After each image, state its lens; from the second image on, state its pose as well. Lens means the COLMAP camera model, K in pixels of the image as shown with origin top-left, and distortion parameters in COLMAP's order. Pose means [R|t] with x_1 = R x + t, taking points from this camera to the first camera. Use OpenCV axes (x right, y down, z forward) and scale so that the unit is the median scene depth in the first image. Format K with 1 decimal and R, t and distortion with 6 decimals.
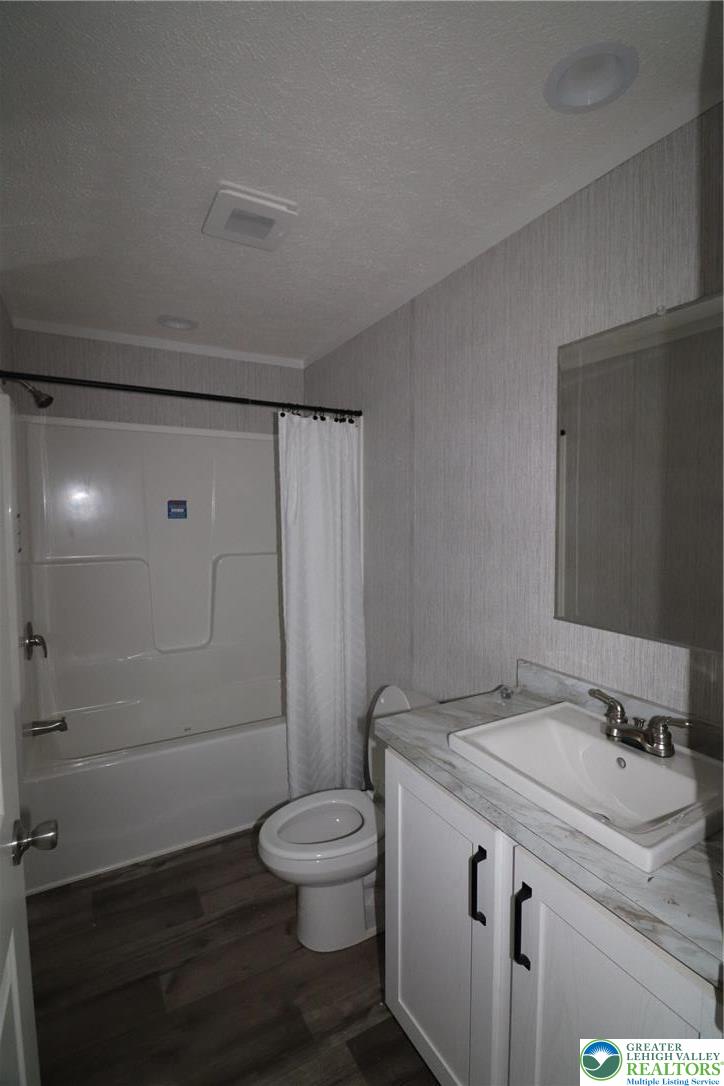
lens RADIAL K [[509.3, 0, 364.8], [0, 509.3, 544.4], [0, 0, 1]] dist [-0.005087, -0.010088]
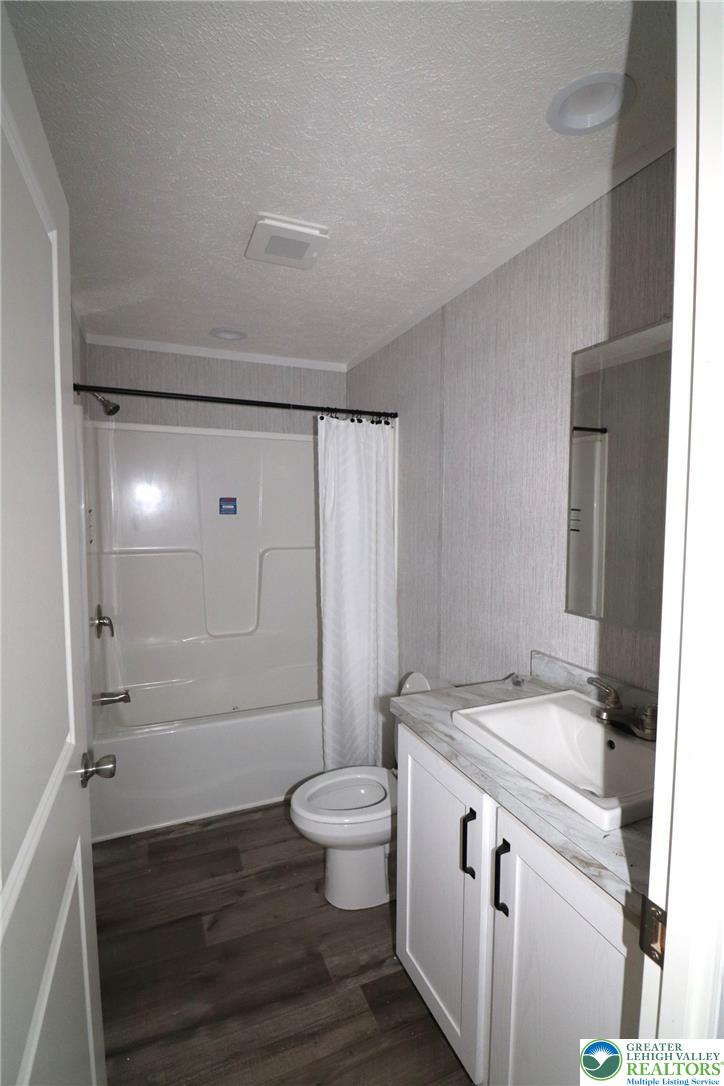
lens RADIAL K [[509.3, 0, 359.6], [0, 509.3, 549.5], [0, 0, 1]] dist [-0.005087, -0.010088]
pose [[0.993305, 0.015037, -0.114542, 0.060438], [-0.013228, 0.999776, 0.016535, 0.004161], [0.114765, -0.014909, 0.993281, -0.080206]]
